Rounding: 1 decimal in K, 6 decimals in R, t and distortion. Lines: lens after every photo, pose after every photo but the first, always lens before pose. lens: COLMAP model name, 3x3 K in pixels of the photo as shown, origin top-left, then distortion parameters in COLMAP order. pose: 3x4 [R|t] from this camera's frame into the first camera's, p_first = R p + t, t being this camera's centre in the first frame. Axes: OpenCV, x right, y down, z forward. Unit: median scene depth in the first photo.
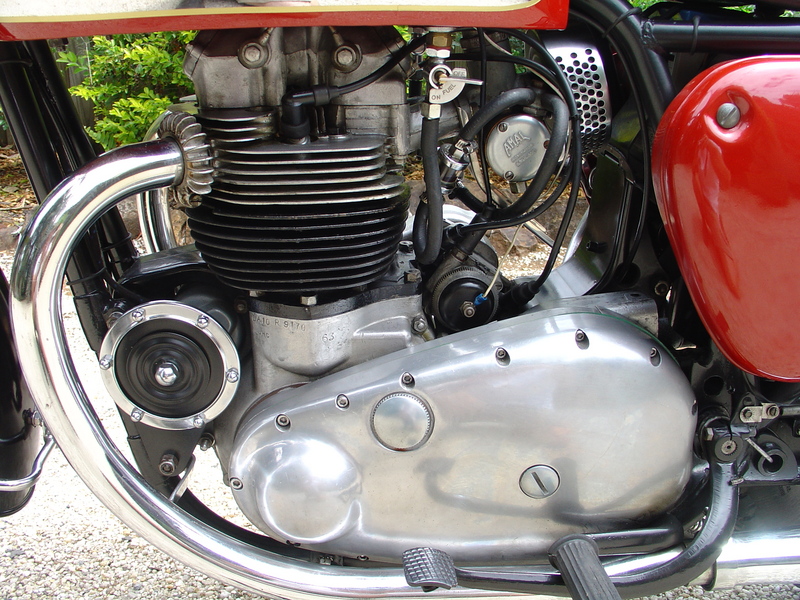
lens RADIAL K [[815.5, 0, 400.0], [0, 815.5, 300.0], [0, 0, 1]] dist [-0.179777, 0.212836]
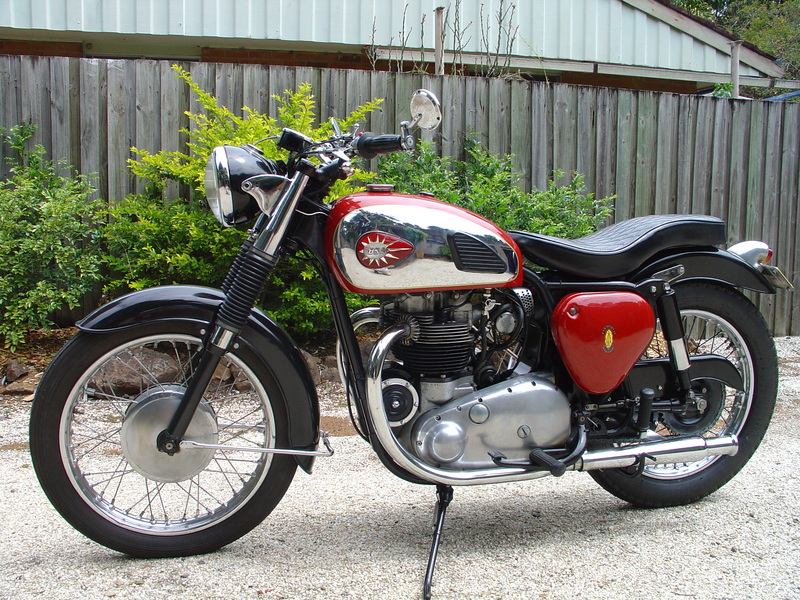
lens RADIAL K [[815.5, 0, 400.0], [0, 815.5, 300.0], [0, 0, 1]] dist [-0.179777, 0.212836]
pose [[0.980591, -0.022560, 0.194762, -0.834173], [0.061149, 0.979000, -0.194474, 0.294299], [-0.186285, 0.202609, 0.961378, -1.864634]]
